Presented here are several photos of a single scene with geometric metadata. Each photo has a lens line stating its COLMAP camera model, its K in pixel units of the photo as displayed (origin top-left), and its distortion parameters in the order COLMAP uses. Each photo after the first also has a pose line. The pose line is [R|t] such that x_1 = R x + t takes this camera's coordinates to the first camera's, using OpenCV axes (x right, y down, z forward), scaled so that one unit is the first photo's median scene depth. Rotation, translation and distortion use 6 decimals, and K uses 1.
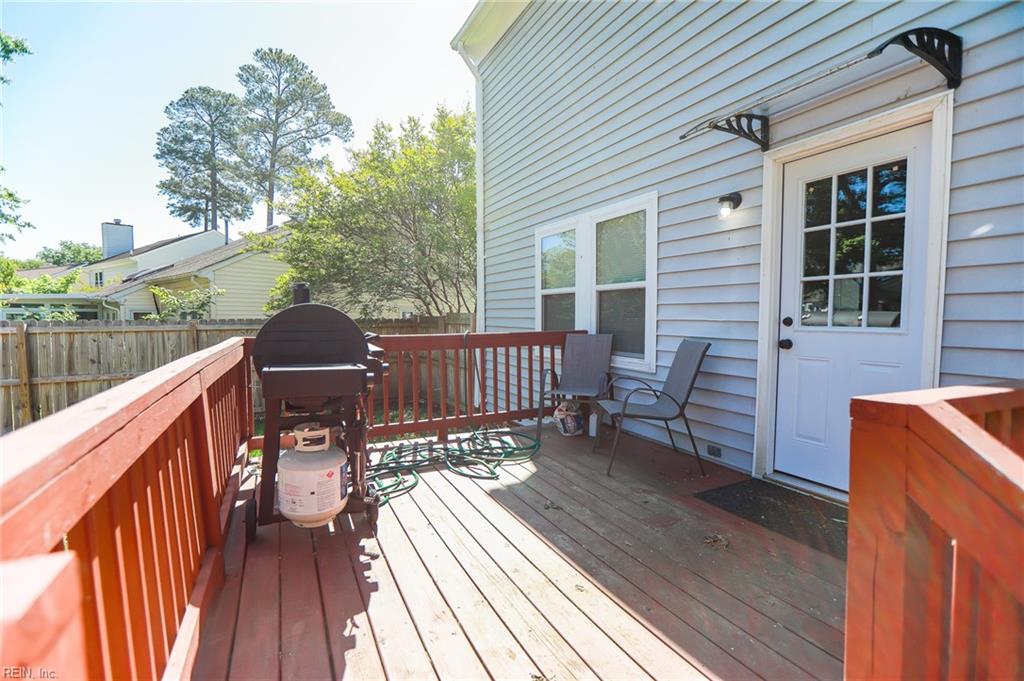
lens RADIAL K [[476.5, 0, 512.9], [0, 476.5, 344.3], [0, 0, 1]] dist [-0.039208, 0.011399]
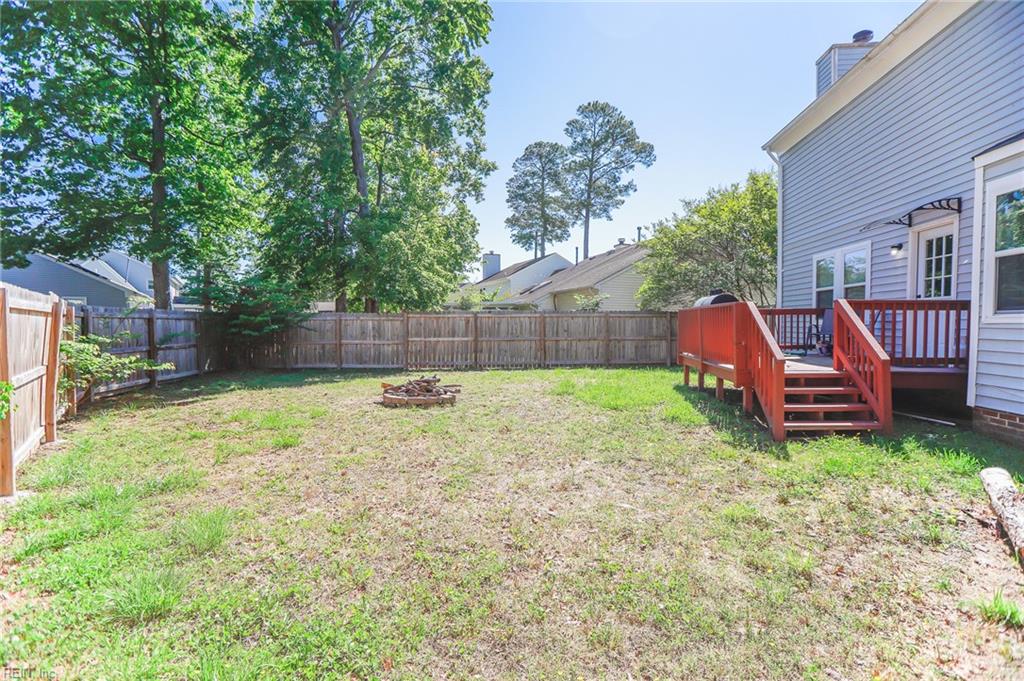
lens RADIAL K [[476.5, 0, 502.7], [0, 476.5, 339.3], [0, 0, 1]] dist [-0.039208, 0.011399]
pose [[0.823593, 0.019277, -0.566854, 0.010772], [-0.033119, 0.999351, -0.014134, 0.017305], [0.566214, 0.030414, 0.823697, -0.136712]]
